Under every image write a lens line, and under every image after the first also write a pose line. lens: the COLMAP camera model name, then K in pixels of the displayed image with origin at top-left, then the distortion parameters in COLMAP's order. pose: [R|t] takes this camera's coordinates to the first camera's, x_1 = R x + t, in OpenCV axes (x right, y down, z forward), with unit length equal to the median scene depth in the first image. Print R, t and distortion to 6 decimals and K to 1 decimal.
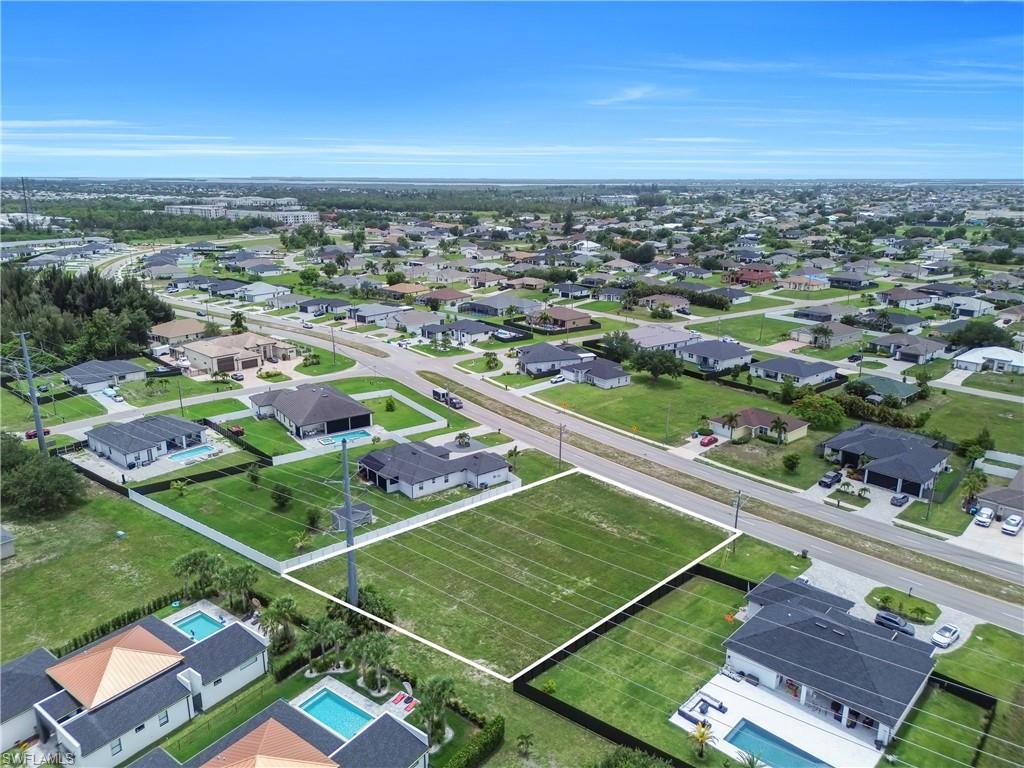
lens RADIAL K [[717.7, 0, 512.0], [0, 717.7, 384.0], [0, 0, 1]] dist [0.075417, -0.076745]
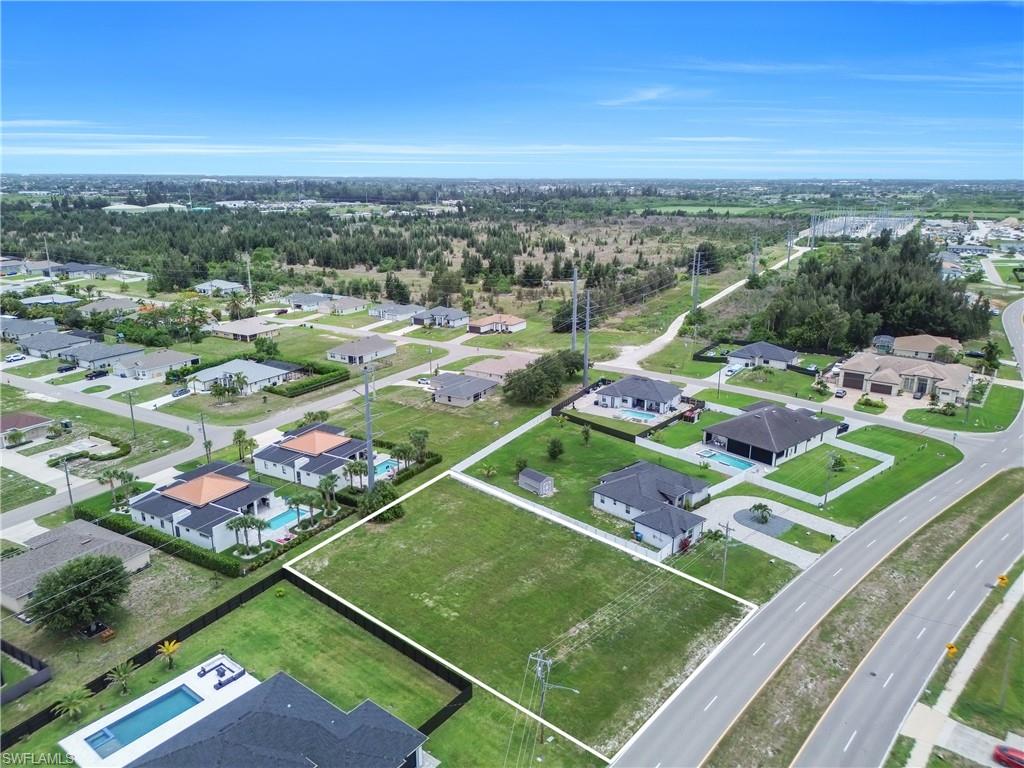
lens RADIAL K [[717.7, 0, 512.0], [0, 717.7, 384.0], [0, 0, 1]] dist [0.075417, -0.076745]
pose [[0.110538, 0.273313, -0.955553, 0.618405], [-0.279891, 0.931093, 0.233939, -0.161578], [0.953647, 0.241592, 0.179419, 0.565449]]
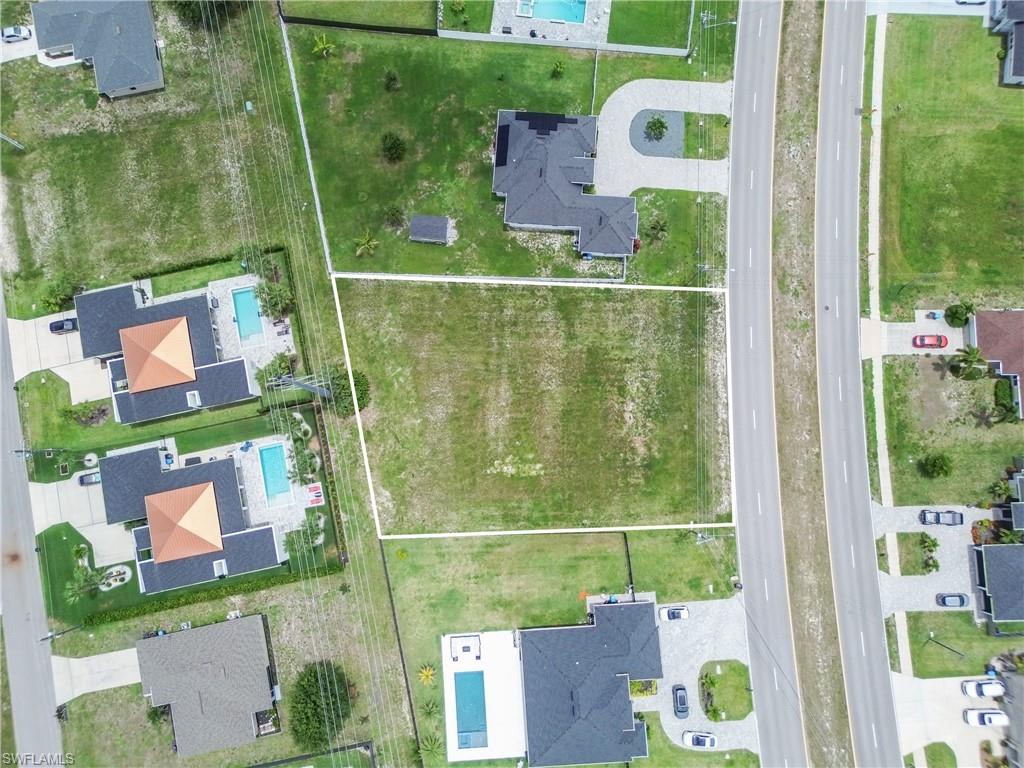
lens RADIAL K [[717.7, 0, 512.0], [0, 717.7, 384.0], [0, 0, 1]] dist [0.075417, -0.076745]
pose [[0.744330, 0.661886, -0.088767, 0.060618], [-0.167048, 0.313233, 0.934869, -0.510157], [0.646581, -0.681023, 0.343716, 0.470232]]
